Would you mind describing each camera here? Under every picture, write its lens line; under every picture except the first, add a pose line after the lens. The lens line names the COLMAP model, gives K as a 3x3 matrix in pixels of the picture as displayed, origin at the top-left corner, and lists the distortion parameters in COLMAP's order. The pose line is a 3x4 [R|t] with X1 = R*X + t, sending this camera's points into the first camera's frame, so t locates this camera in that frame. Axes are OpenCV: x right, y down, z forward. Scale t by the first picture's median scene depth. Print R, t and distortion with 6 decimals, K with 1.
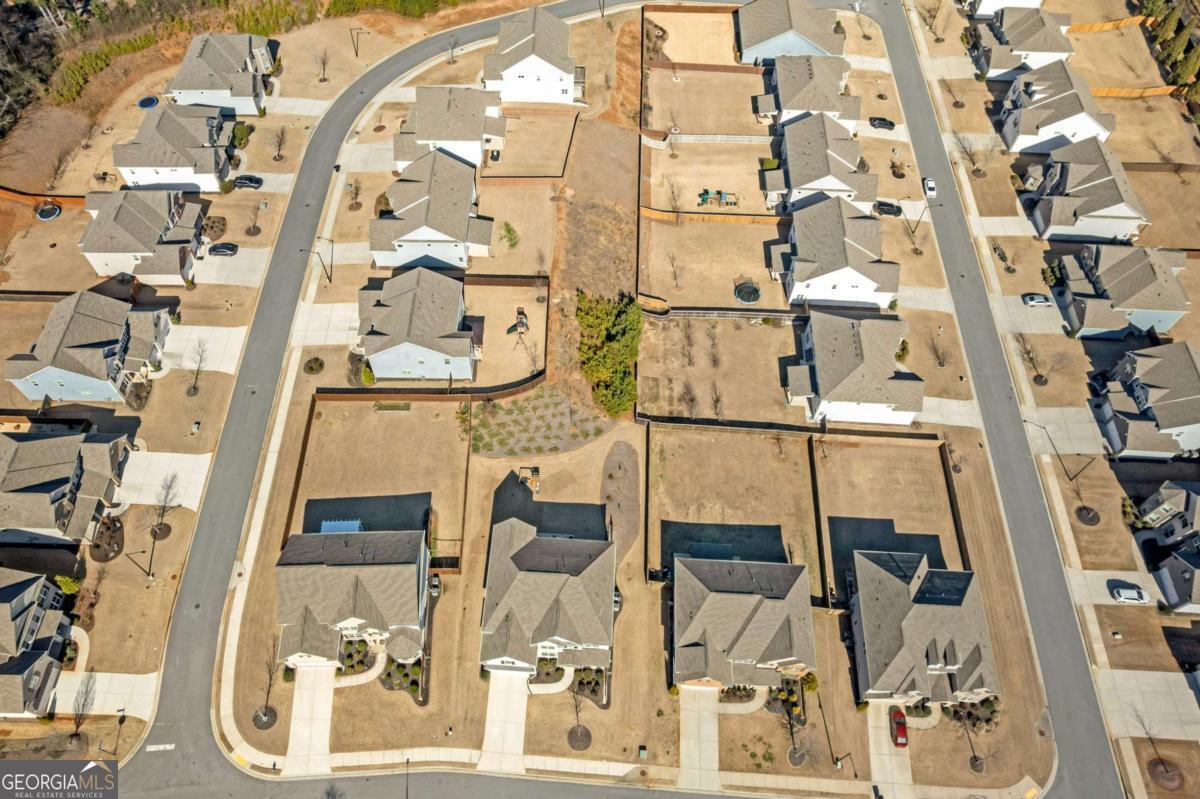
lens RADIAL K [[849.0, 0, 570.3], [0, 849.0, 399.0], [0, 0, 1]] dist [-0.071324, 0.077409]
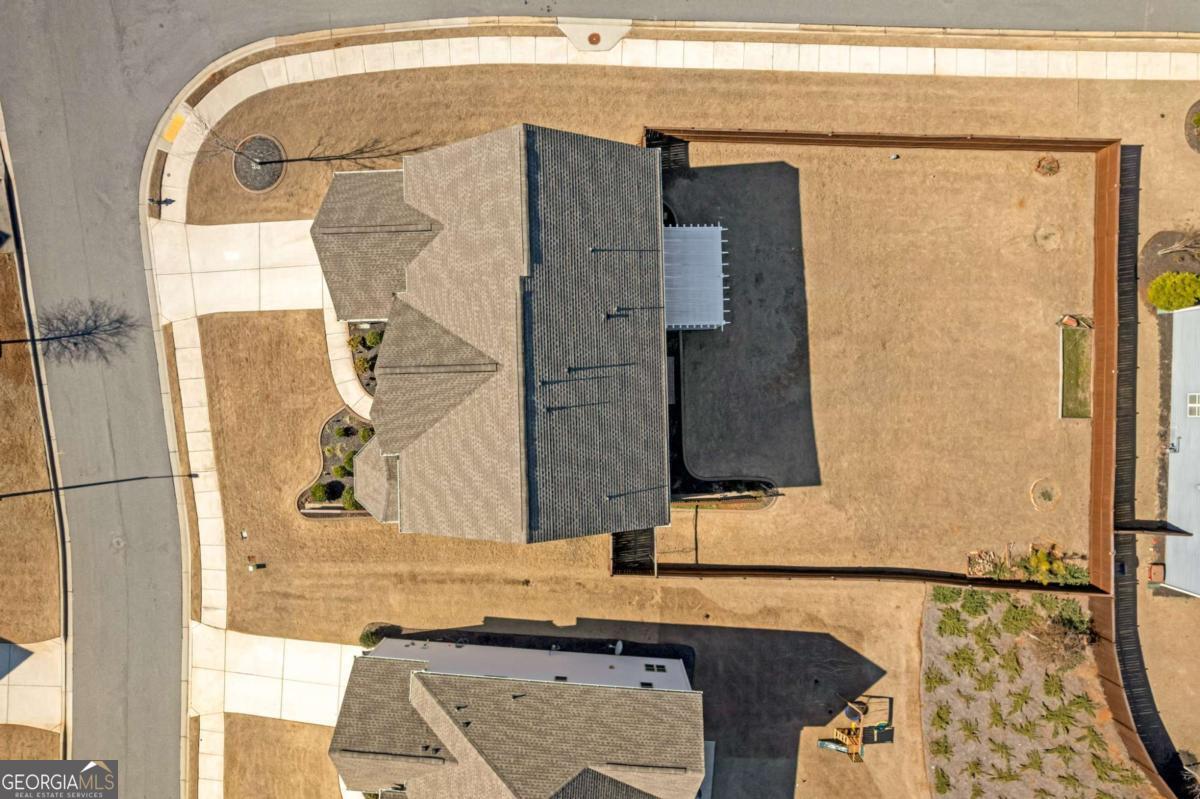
lens RADIAL K [[773.8, 0, 596.6], [0, 773.8, 408.0], [0, 0, 1]] dist [-0.062731, 0.055705]
pose [[-0.005193, 0.999942, 0.009477, -0.212423], [-0.842650, -0.009479, 0.538378, 0.006621], [0.538436, -0.005190, 0.842650, 0.669779]]
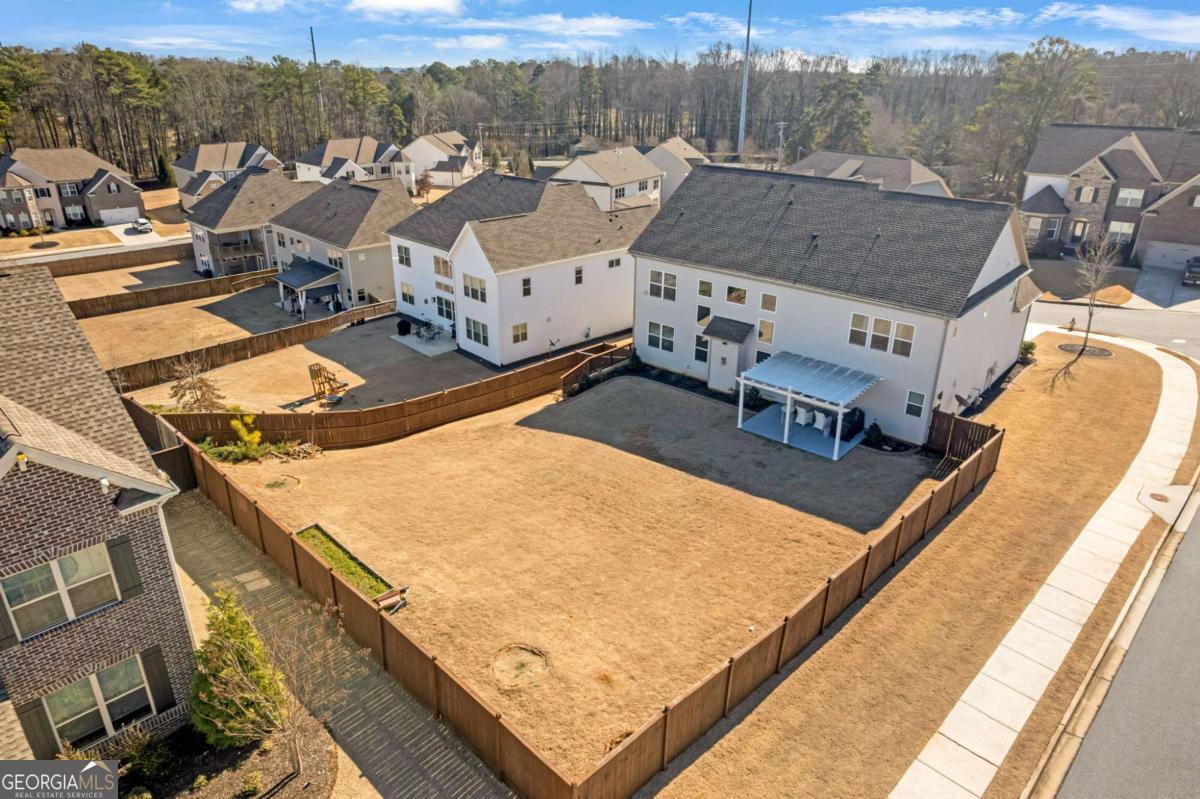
lens RADIAL K [[773.8, 0, 596.6], [0, 773.8, 408.0], [0, 0, 1]] dist [-0.062731, 0.055705]
pose [[-0.730791, -0.283451, 0.620967, -0.395599], [0.570813, 0.245099, 0.783645, -0.121890], [-0.374324, 0.927136, -0.017319, 1.023864]]
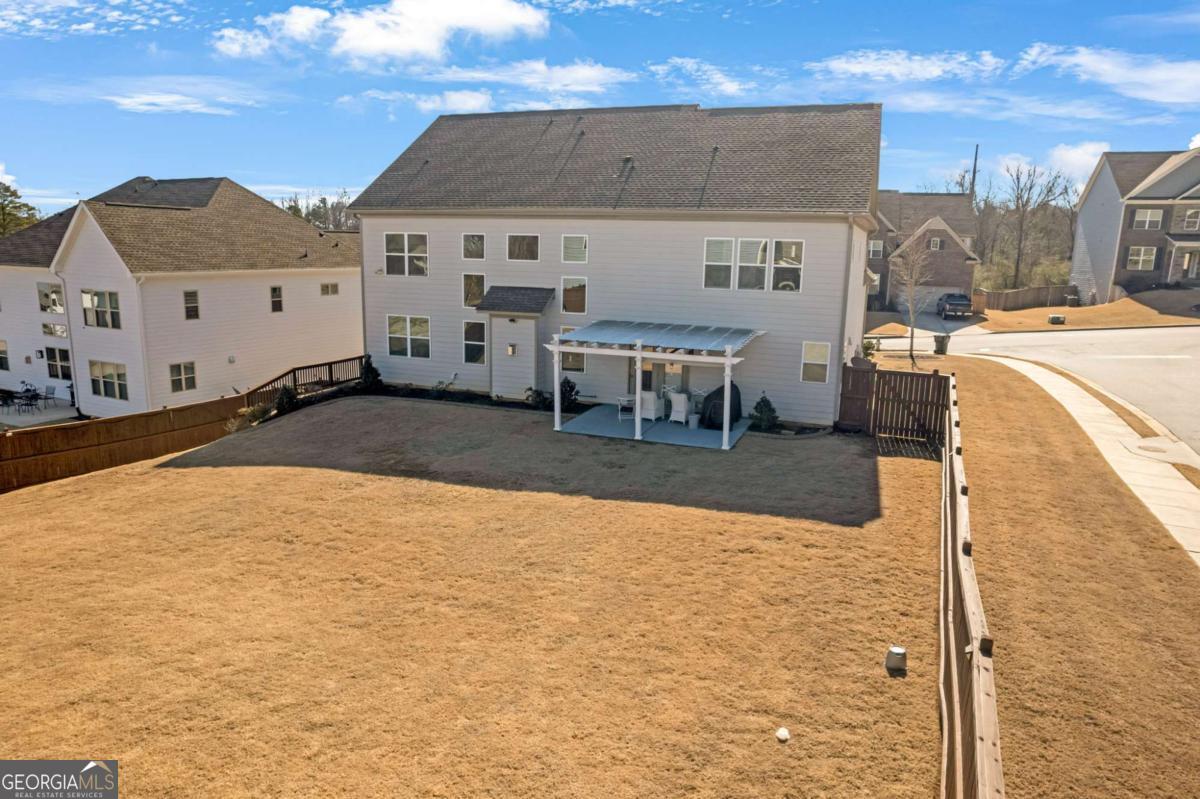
lens RADIAL K [[773.8, 0, 596.6], [0, 773.8, 408.0], [0, 0, 1]] dist [-0.062731, 0.055705]
pose [[-0.922250, -0.101155, 0.373125, -0.325794], [0.312026, 0.375056, 0.872911, -0.007845], [-0.228242, 0.921467, -0.314332, 1.056229]]
